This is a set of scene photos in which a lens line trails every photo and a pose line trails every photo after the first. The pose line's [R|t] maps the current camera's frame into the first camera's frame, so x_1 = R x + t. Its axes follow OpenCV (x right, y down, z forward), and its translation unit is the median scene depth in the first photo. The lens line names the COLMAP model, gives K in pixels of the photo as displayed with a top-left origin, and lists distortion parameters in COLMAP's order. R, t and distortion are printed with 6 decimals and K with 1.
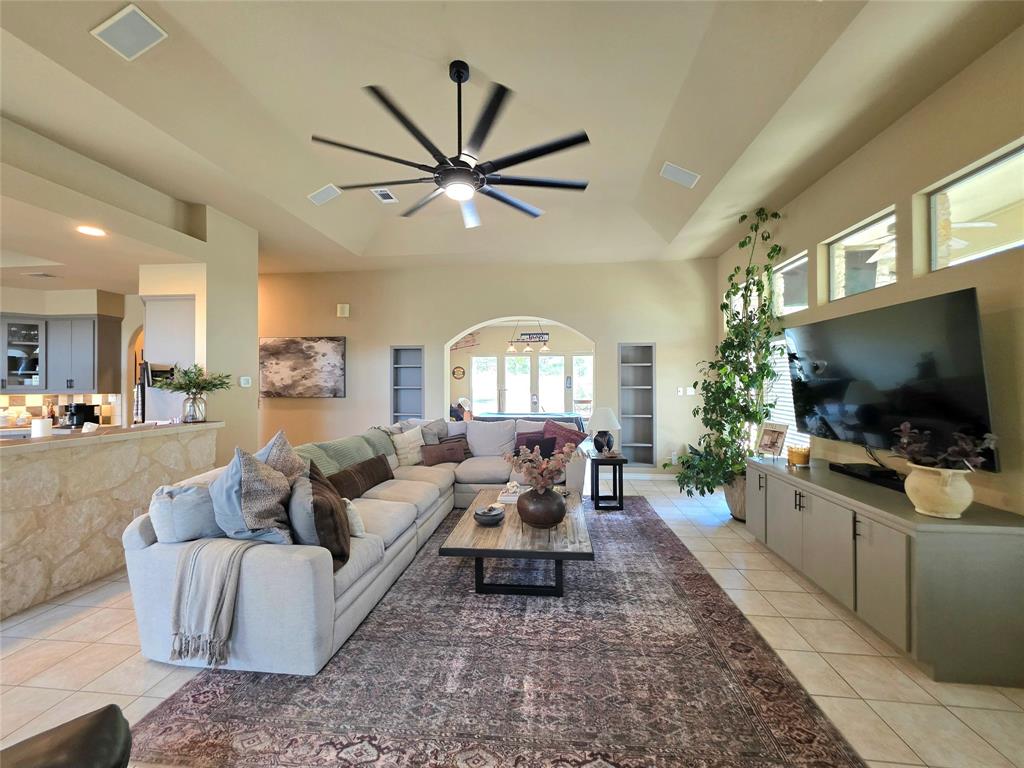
lens RADIAL K [[411.8, 0, 512.6], [0, 411.8, 380.2], [0, 0, 1]] dist [0.000901, -0.000412]
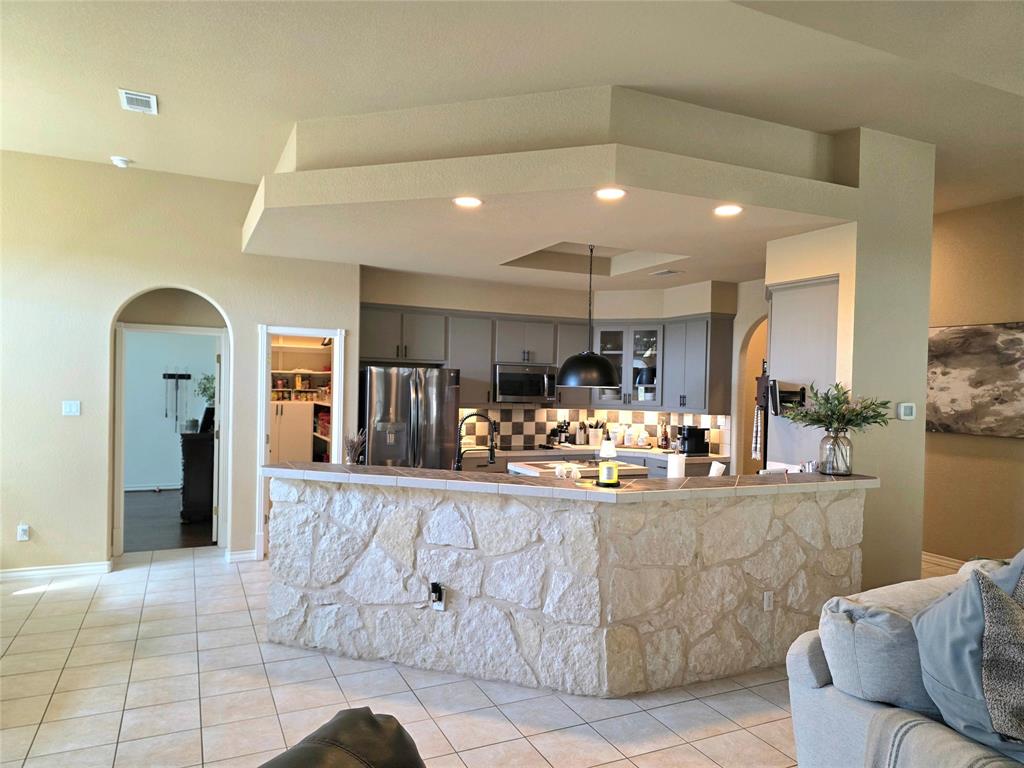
lens RADIAL K [[688.7, 0, 522.8], [0, 688.7, 399.2], [0, 0, 1]] dist [0.045012, -0.024879]
pose [[0.529888, 0.033544, -0.847404, -0.118046], [-0.015406, 0.999433, 0.029928, -0.042246], [0.847928, -0.002804, 0.530105, 0.010787]]
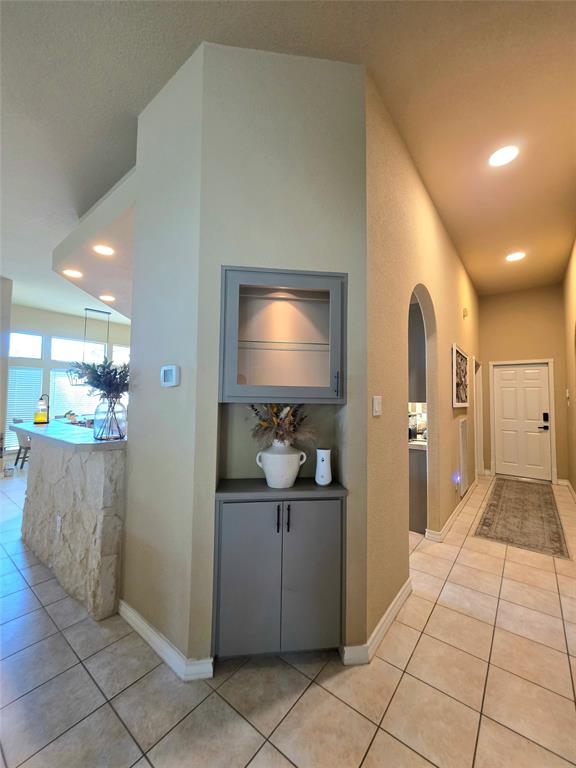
lens RADIAL K [[308.8, 0, 287.3], [0, 308.8, 385.6], [0, 0, 1]] dist [0.000901, -0.000412]
pose [[-0.527928, -0.035039, -0.848566, -0.505436], [0.000933, 0.999124, -0.041836, 0.035922], [0.849289, -0.022878, -0.527433, 1.581683]]
